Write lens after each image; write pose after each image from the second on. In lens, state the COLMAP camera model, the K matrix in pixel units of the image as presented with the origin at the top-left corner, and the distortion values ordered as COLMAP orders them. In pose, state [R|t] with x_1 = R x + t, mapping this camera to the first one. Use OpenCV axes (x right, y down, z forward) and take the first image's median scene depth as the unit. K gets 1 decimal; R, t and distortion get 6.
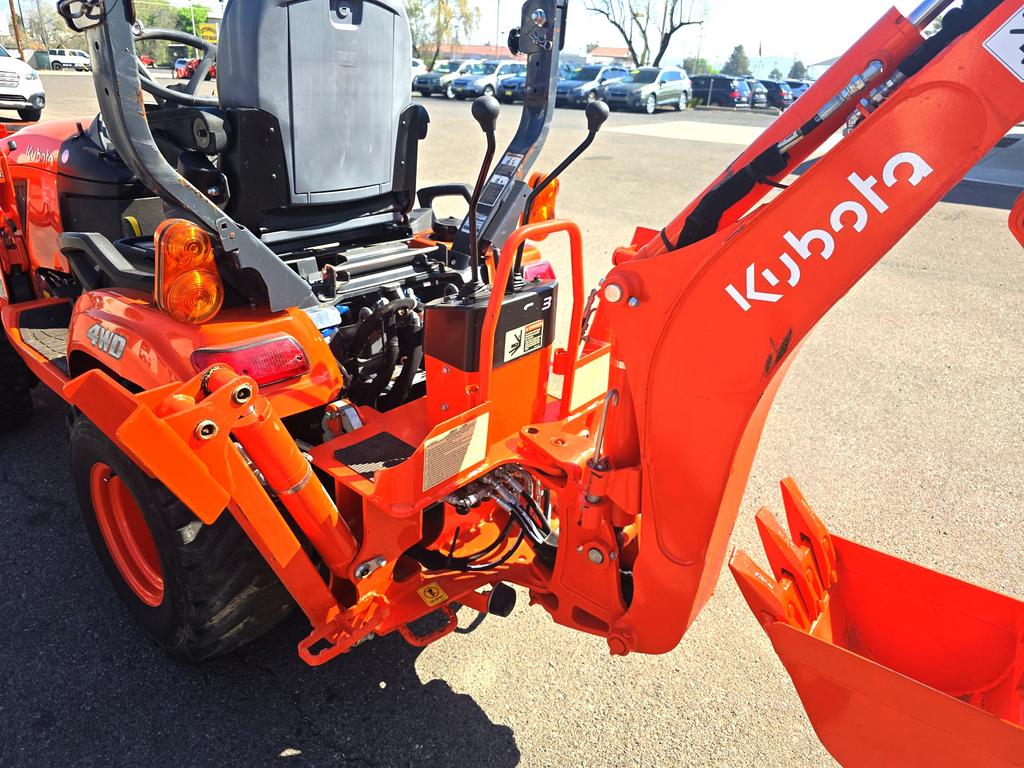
lens RADIAL K [[695.0, 0, 507.8], [0, 695.0, 381.4], [0, 0, 1]] dist [0.061425, -0.055831]
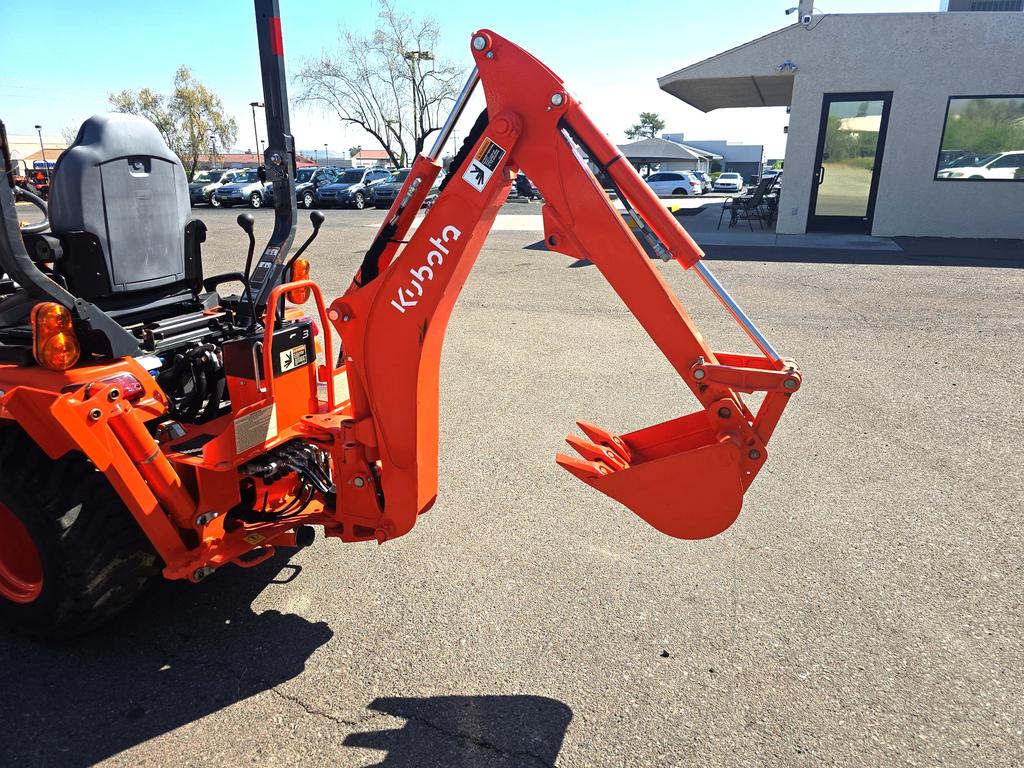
lens RADIAL K [[695.0, 0, 513.0], [0, 695.0, 383.5], [0, 0, 1]] dist [0.061425, -0.055831]
pose [[0.948995, -0.141956, 0.281527, 0.038098], [0.174807, 0.979999, -0.095103, 0.213181], [-0.262396, 0.139465, 0.954829, -0.575587]]
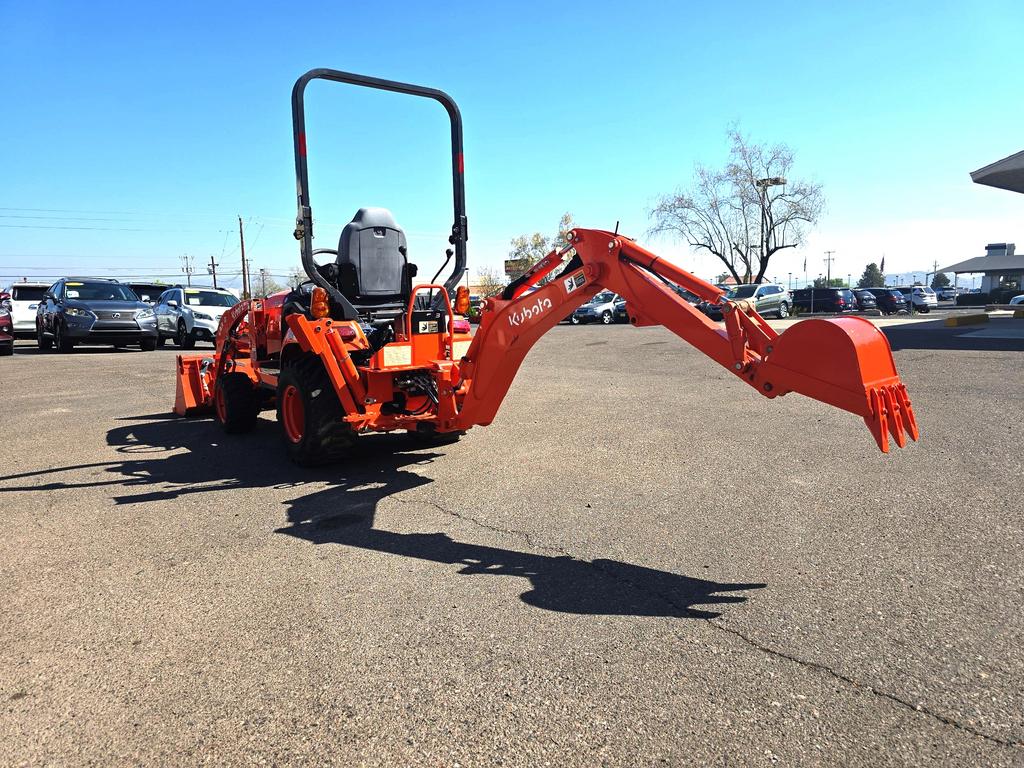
lens RADIAL K [[695.0, 0, 503.1], [0, 695.0, 380.4], [0, 0, 1]] dist [0.061425, -0.055831]
pose [[0.976695, -0.050455, -0.208617, 0.827943], [-0.016904, 0.950875, -0.309112, 0.937002], [0.213965, 0.305435, 0.927862, -1.380318]]
